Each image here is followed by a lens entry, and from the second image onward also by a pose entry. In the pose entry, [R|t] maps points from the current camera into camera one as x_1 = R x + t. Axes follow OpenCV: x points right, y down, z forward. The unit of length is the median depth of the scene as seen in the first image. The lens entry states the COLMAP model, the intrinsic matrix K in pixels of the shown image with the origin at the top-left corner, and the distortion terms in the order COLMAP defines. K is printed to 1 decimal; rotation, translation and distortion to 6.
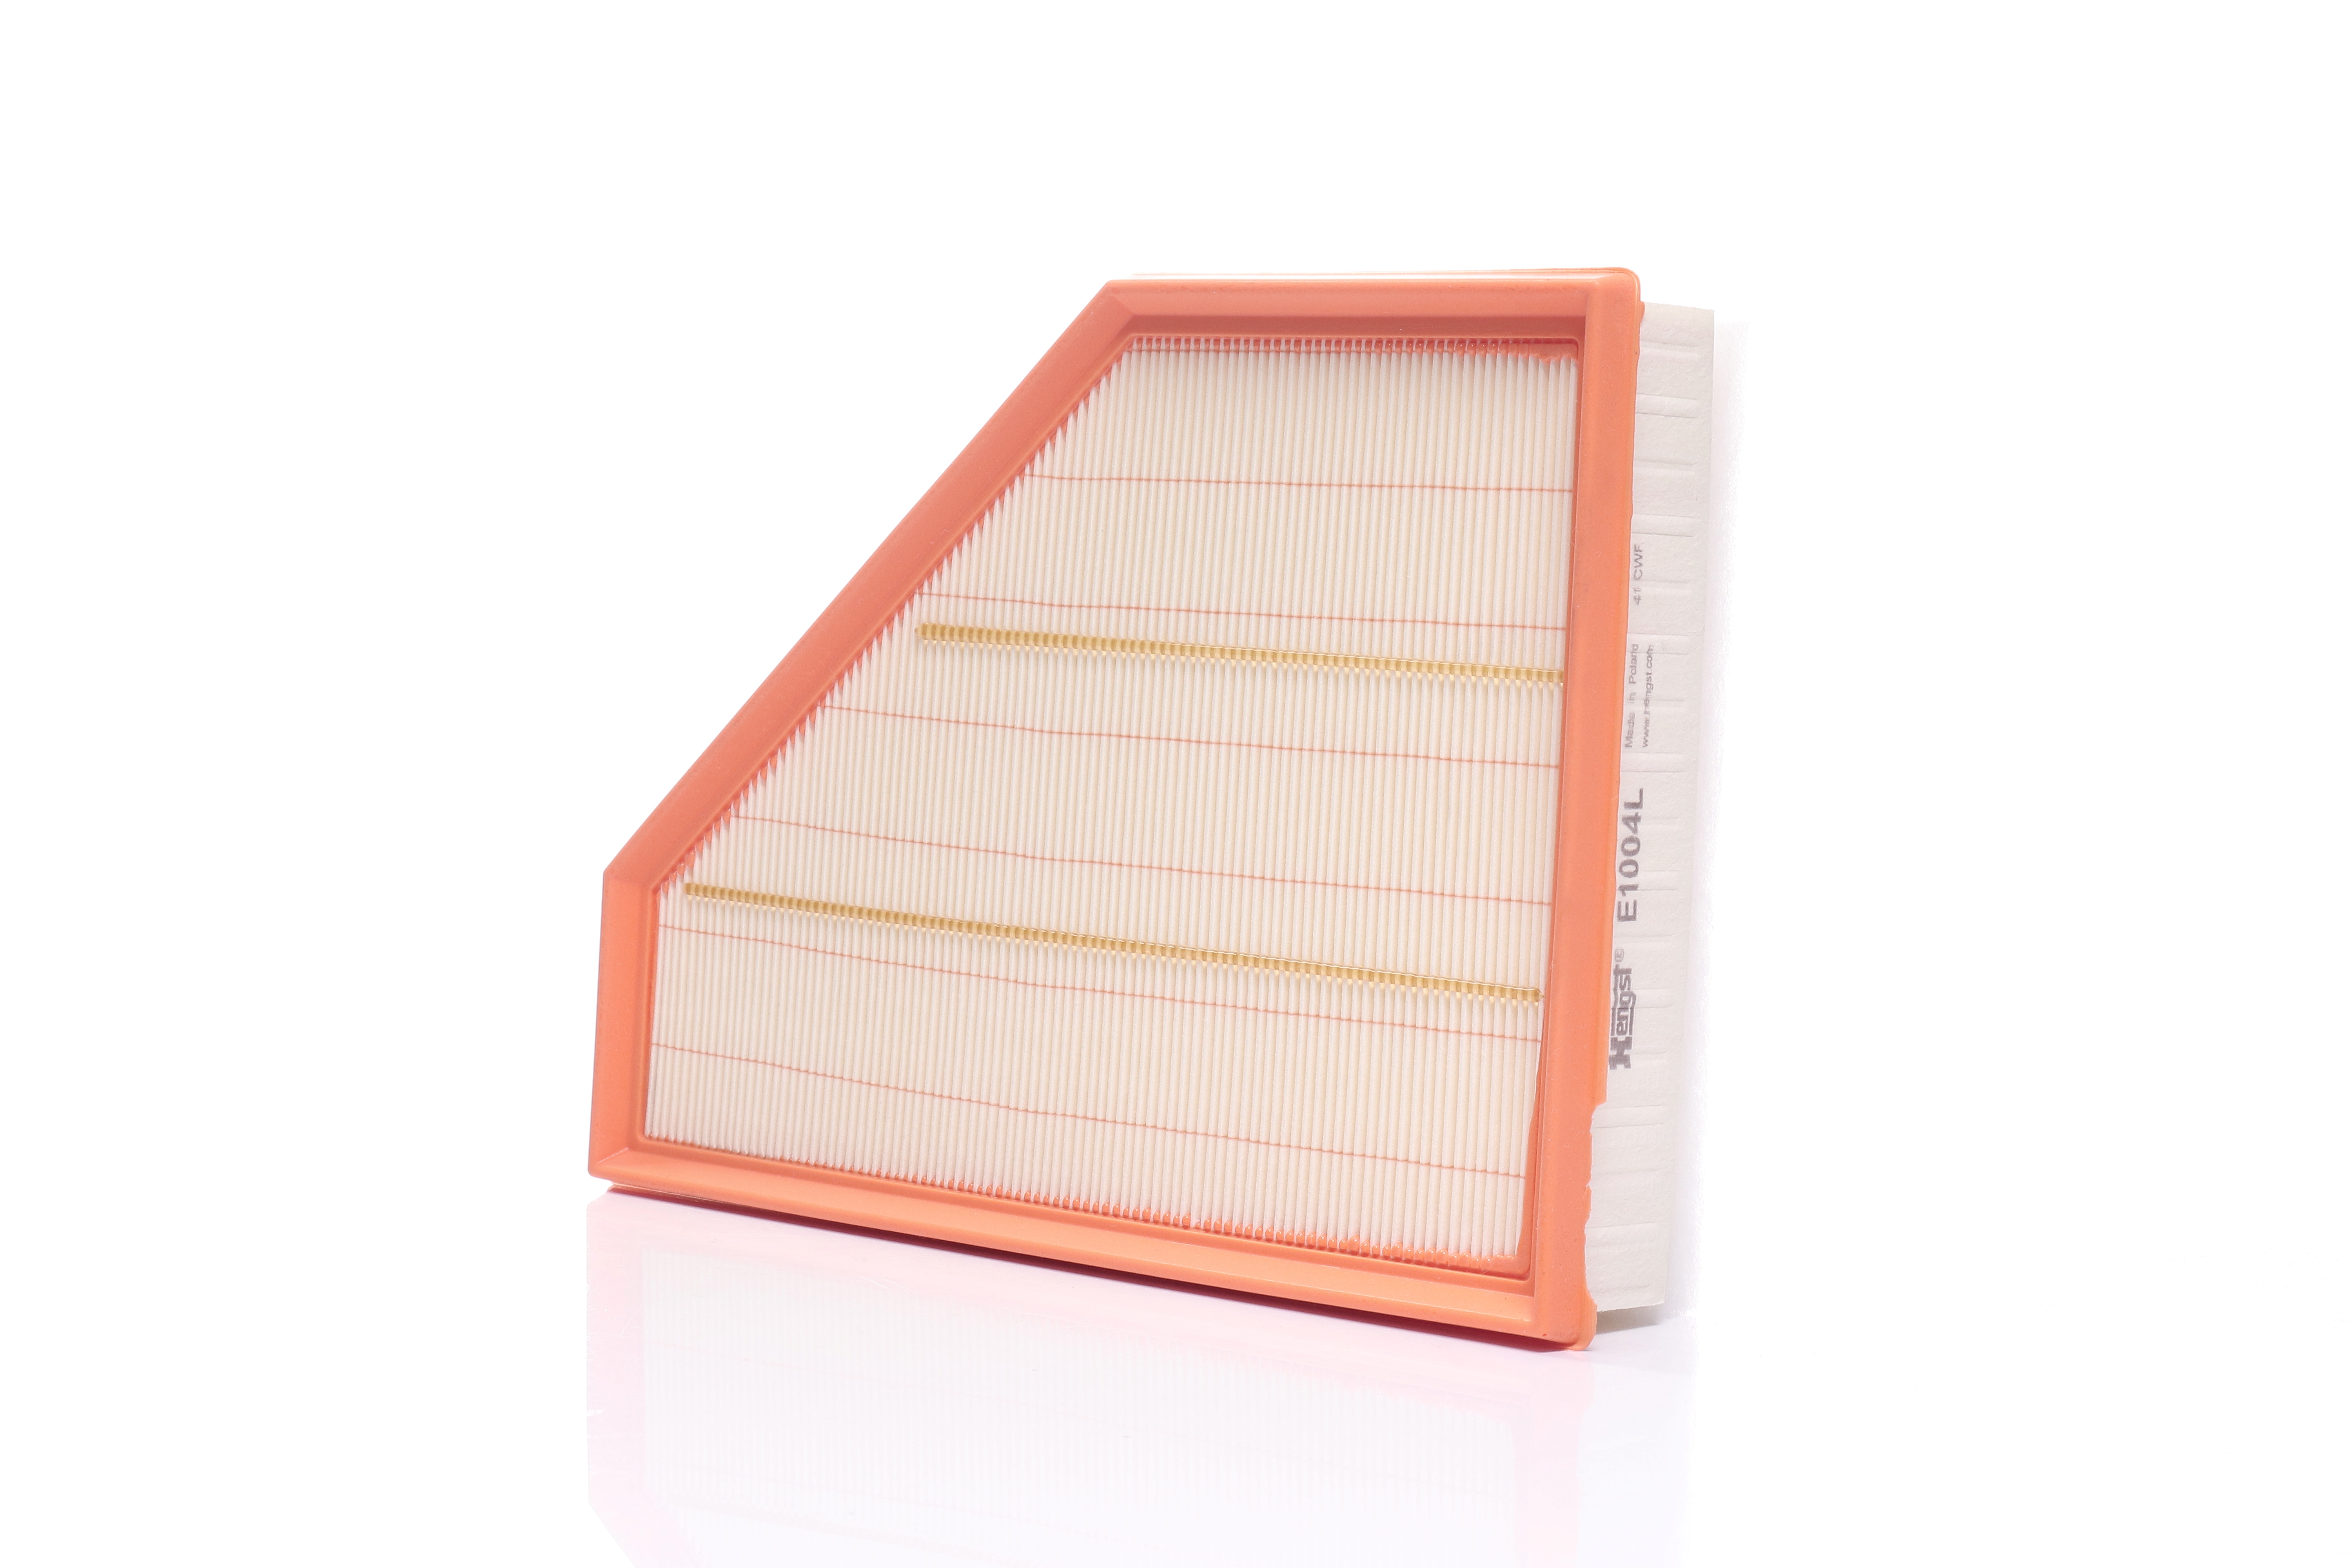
lens RADIAL K [[5119.4, 0, 1176.4], [0, 5119.4, 783.8], [0, 0, 1]] dist [0.027474, 0.000000]
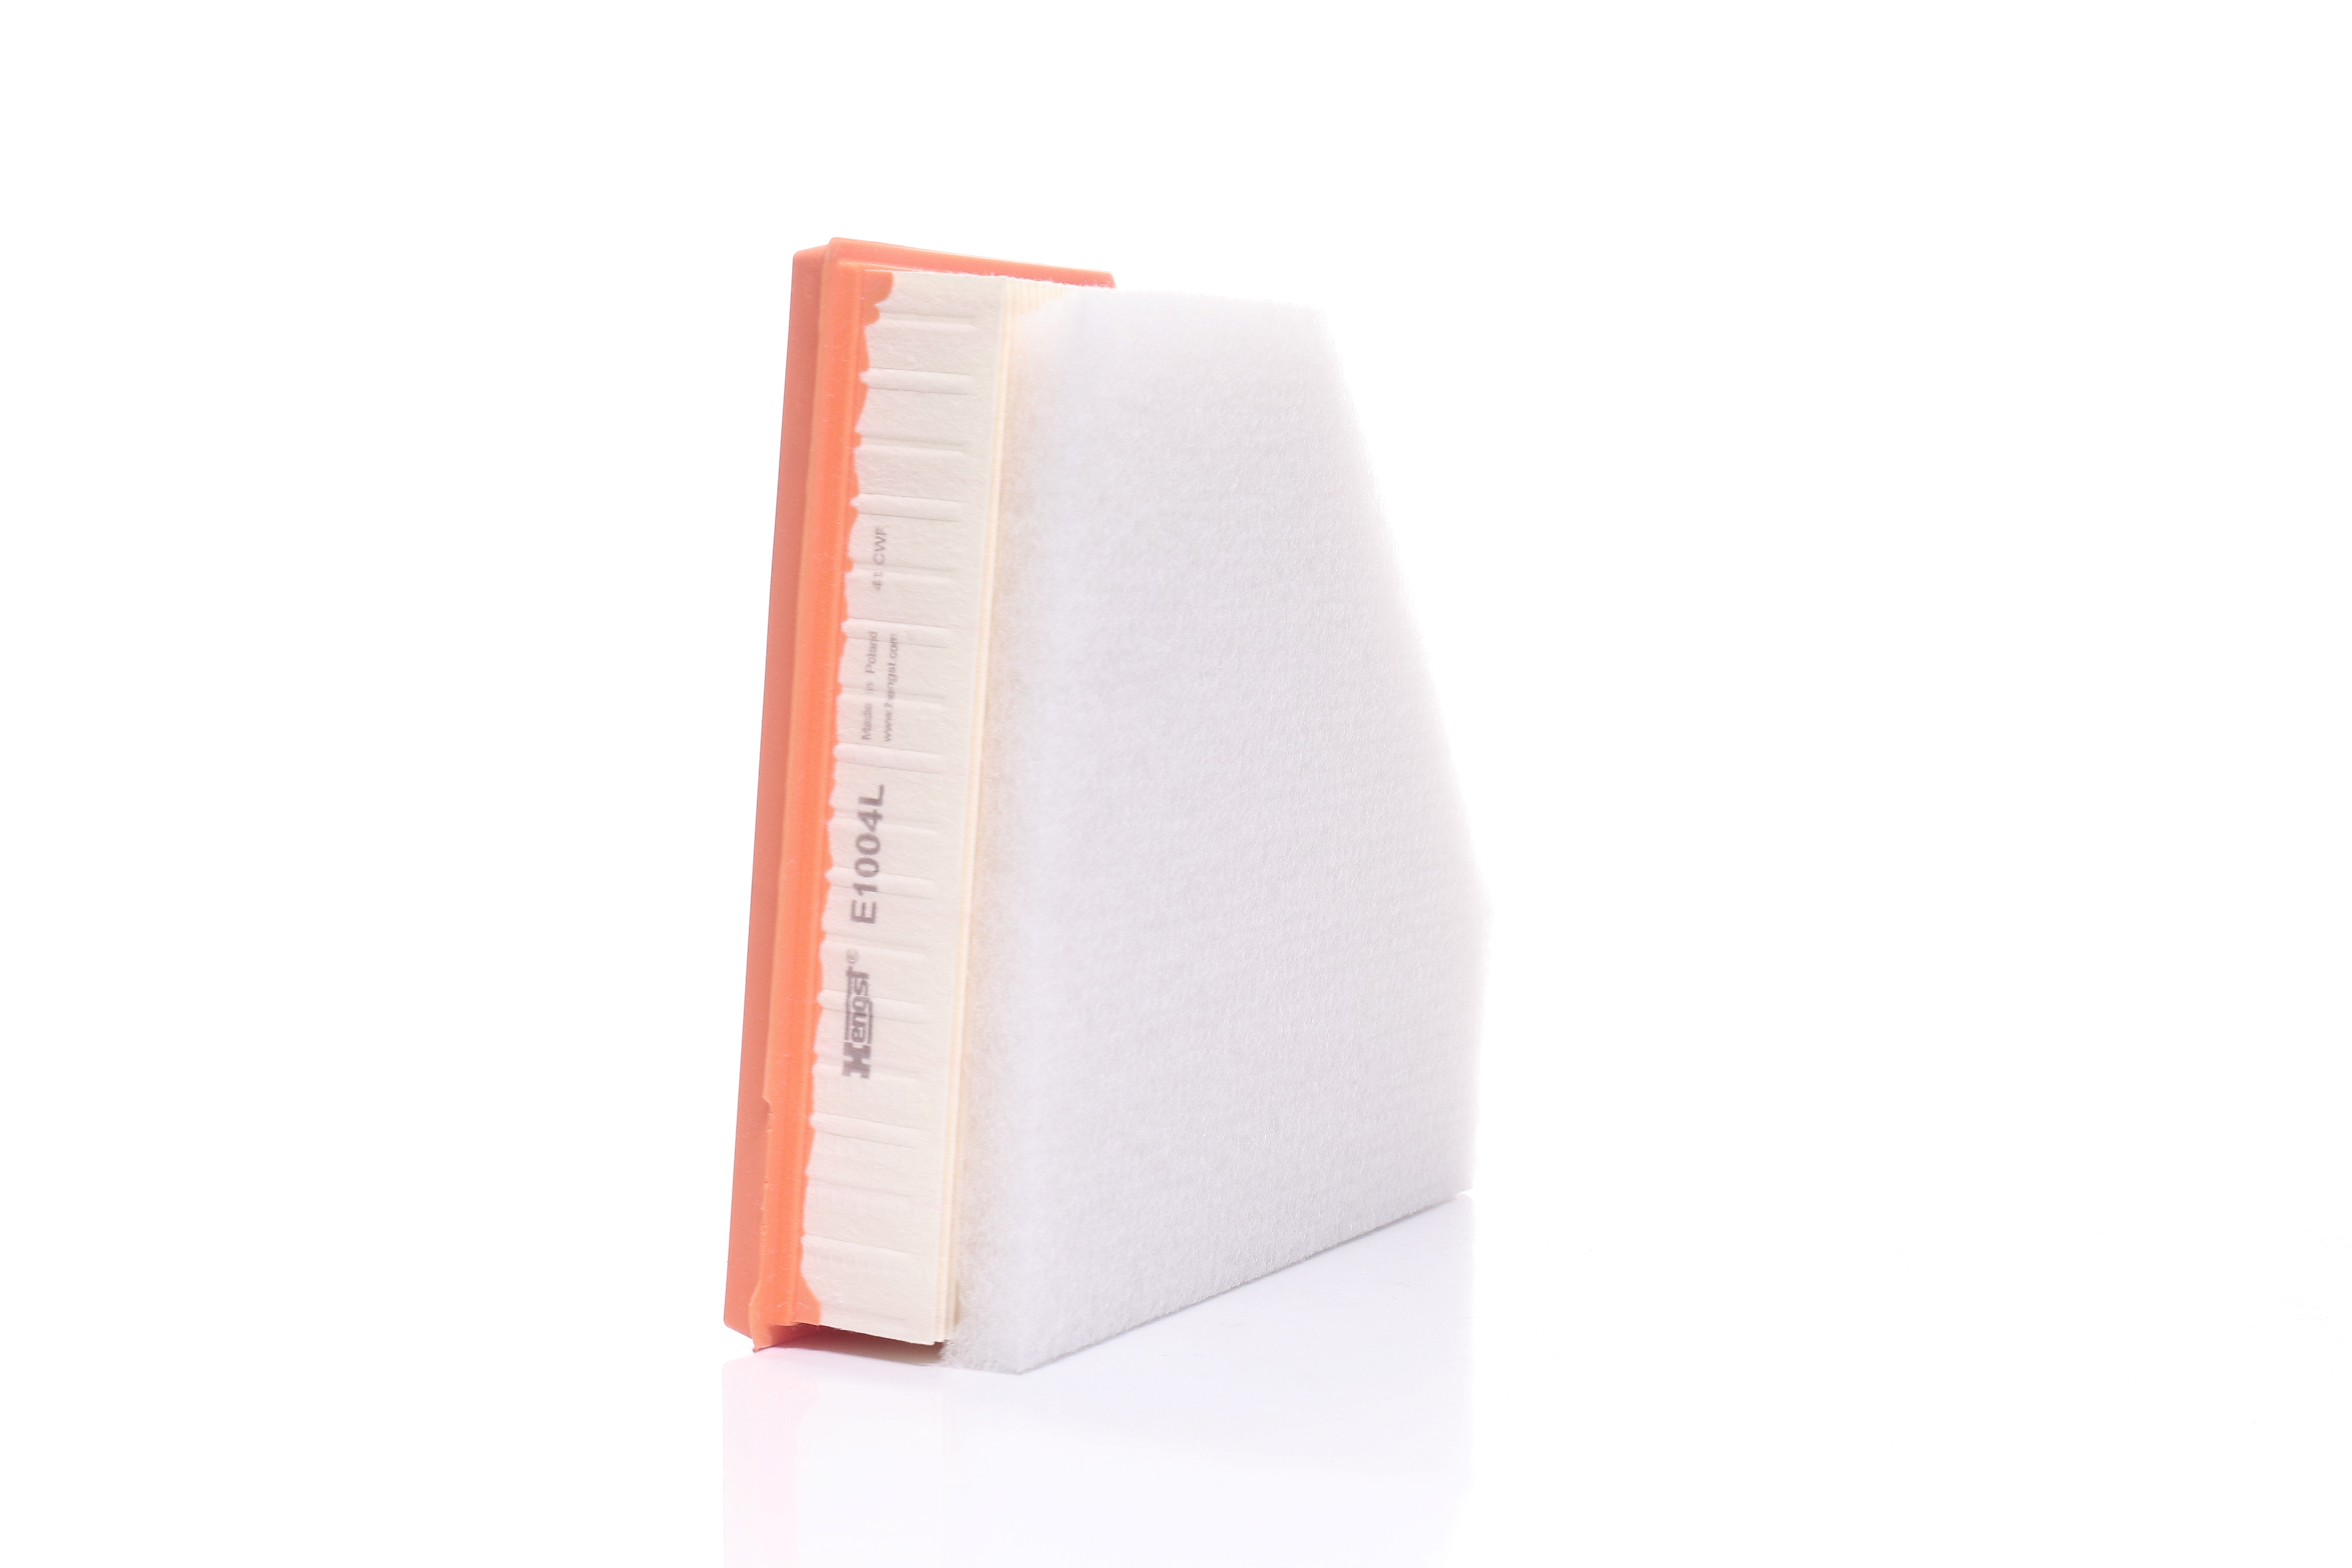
lens RADIAL K [[5119.4, 0, 1176.2], [0, 5119.4, 773.9], [0, 0, 1]] dist [0.027474, 0.000000]
pose [[0.252266, 0.045609, -0.966583, 1.020642], [-0.092969, 0.995410, 0.022706, -0.027667], [0.963182, 0.084135, 0.255348, 0.810268]]
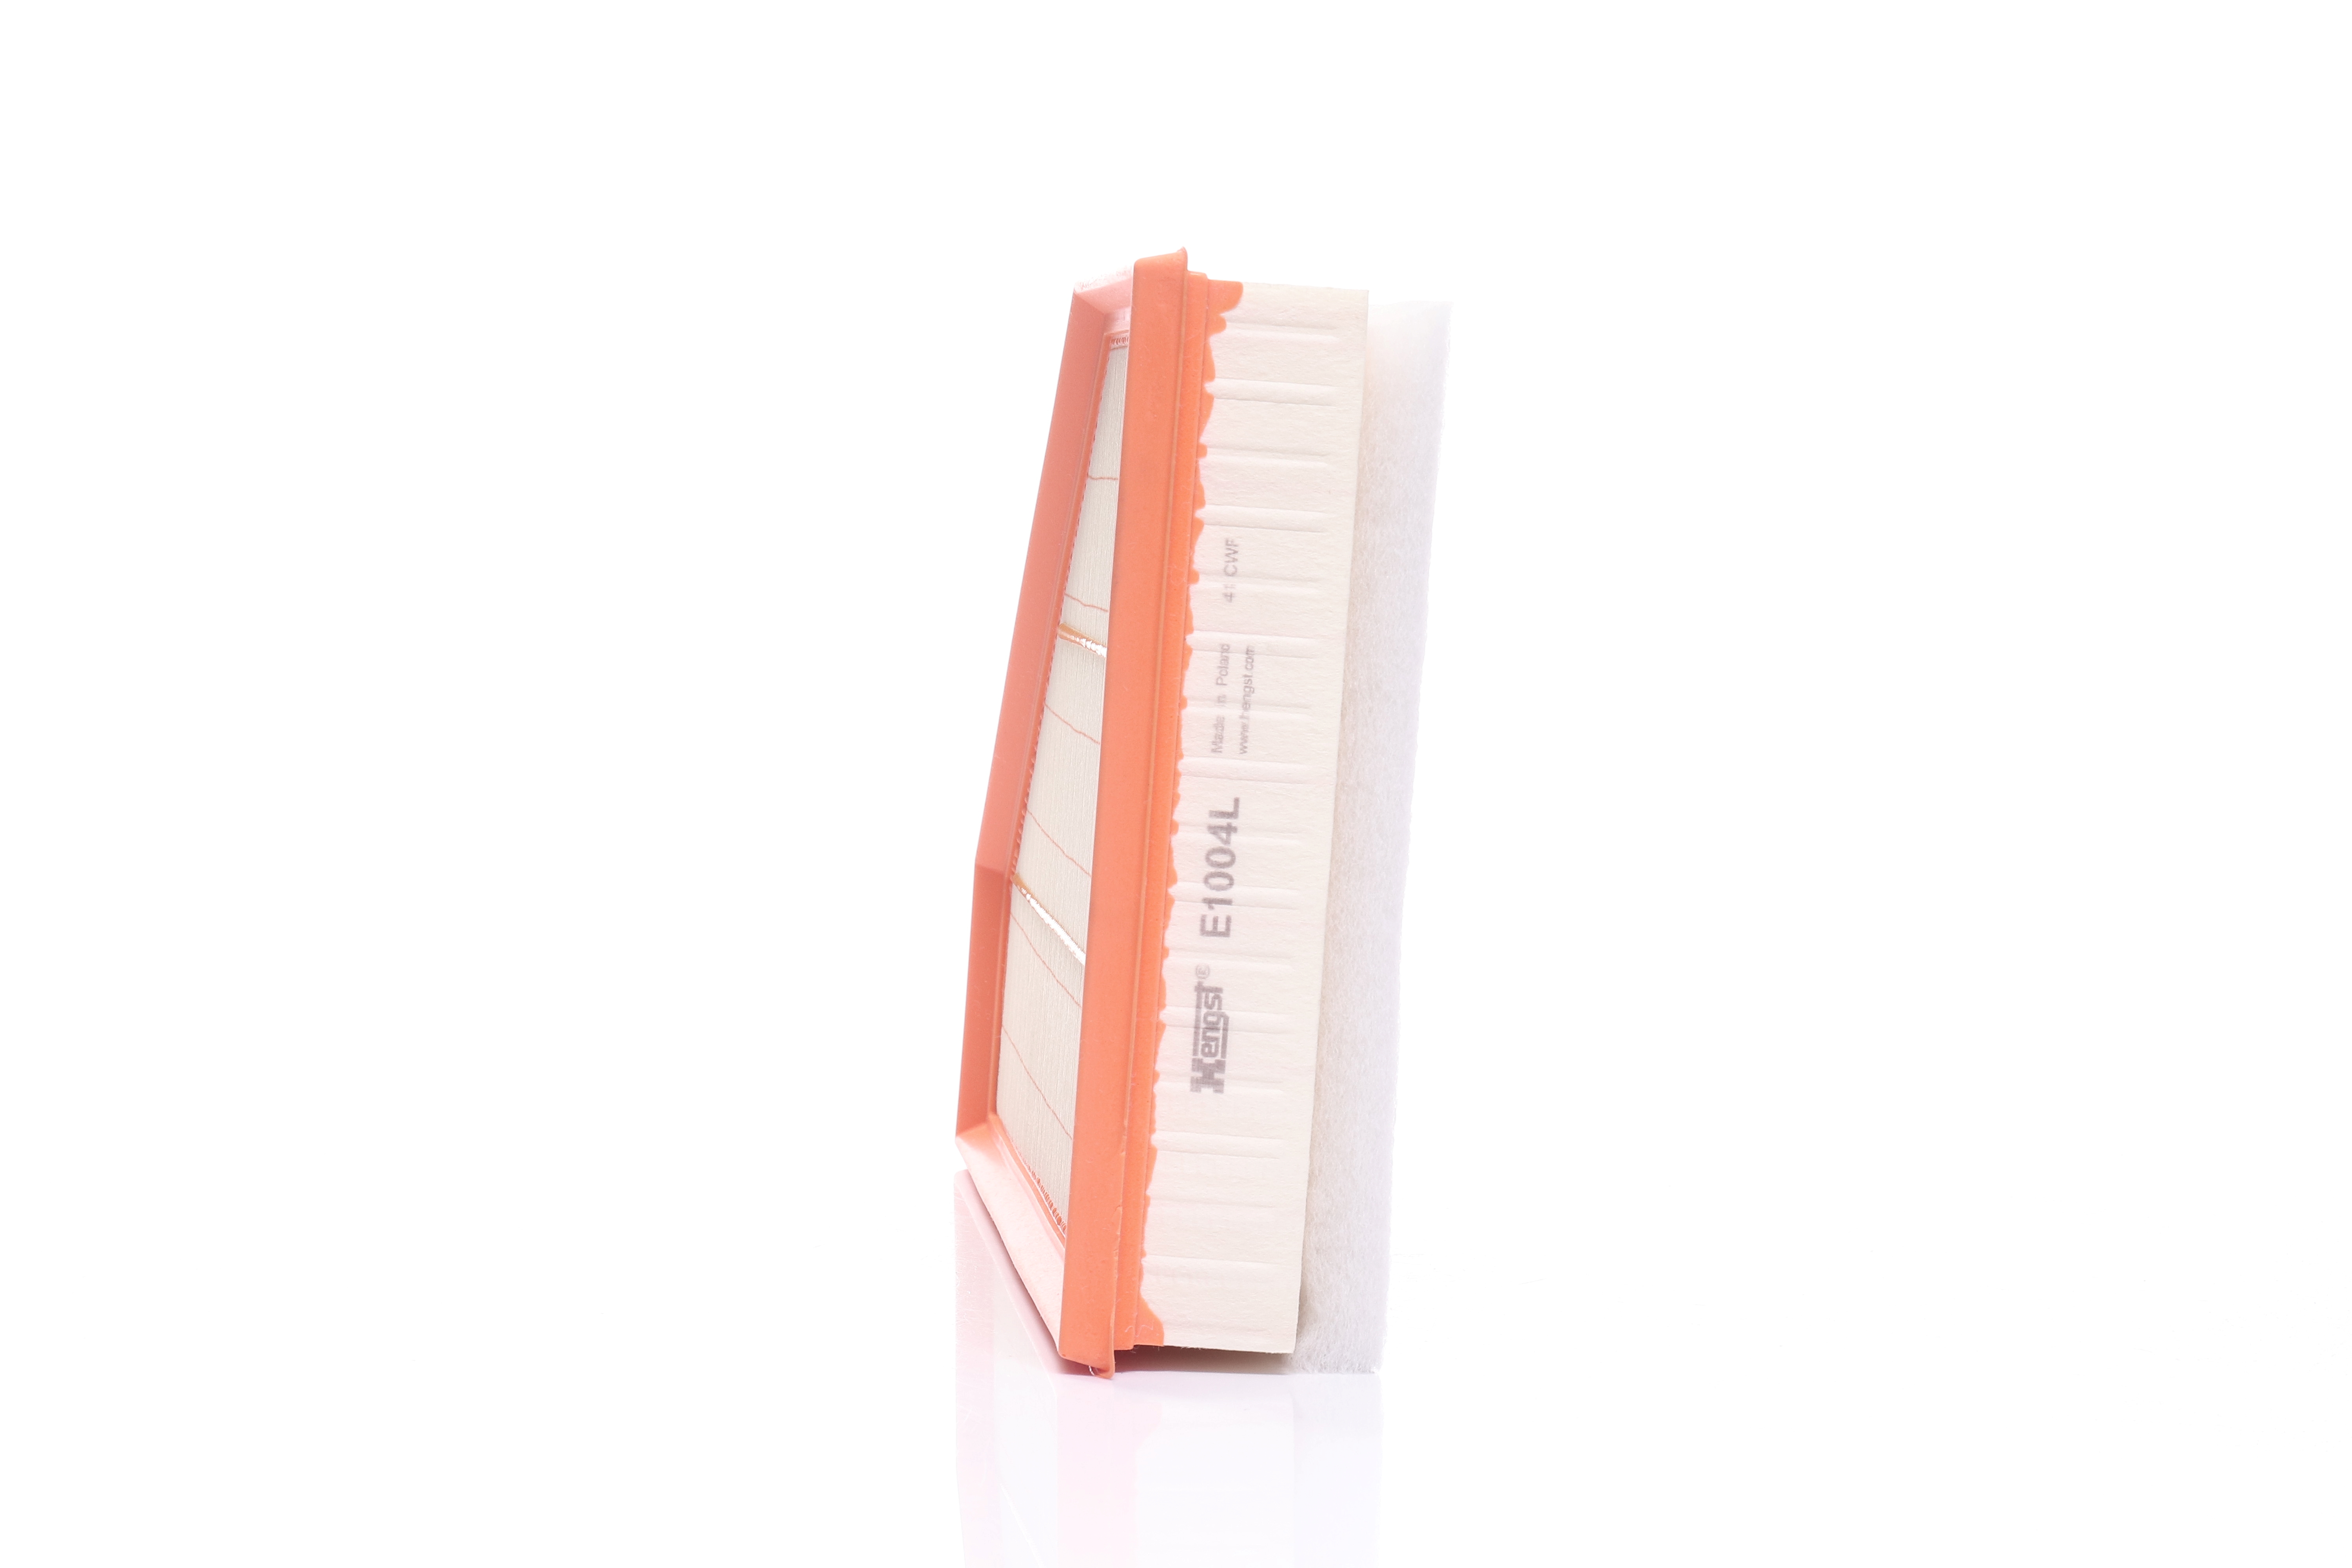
lens RADIAL K [[5119.4, 0, 1176.4], [0, 5119.4, 793.2], [0, 0, 1]] dist [0.027474, 0.000000]
pose [[0.724525, 0.045518, -0.687743, 0.731127], [-0.058845, 0.998259, 0.004077, -0.003014], [0.686731, 0.037517, 0.725942, 0.307866]]
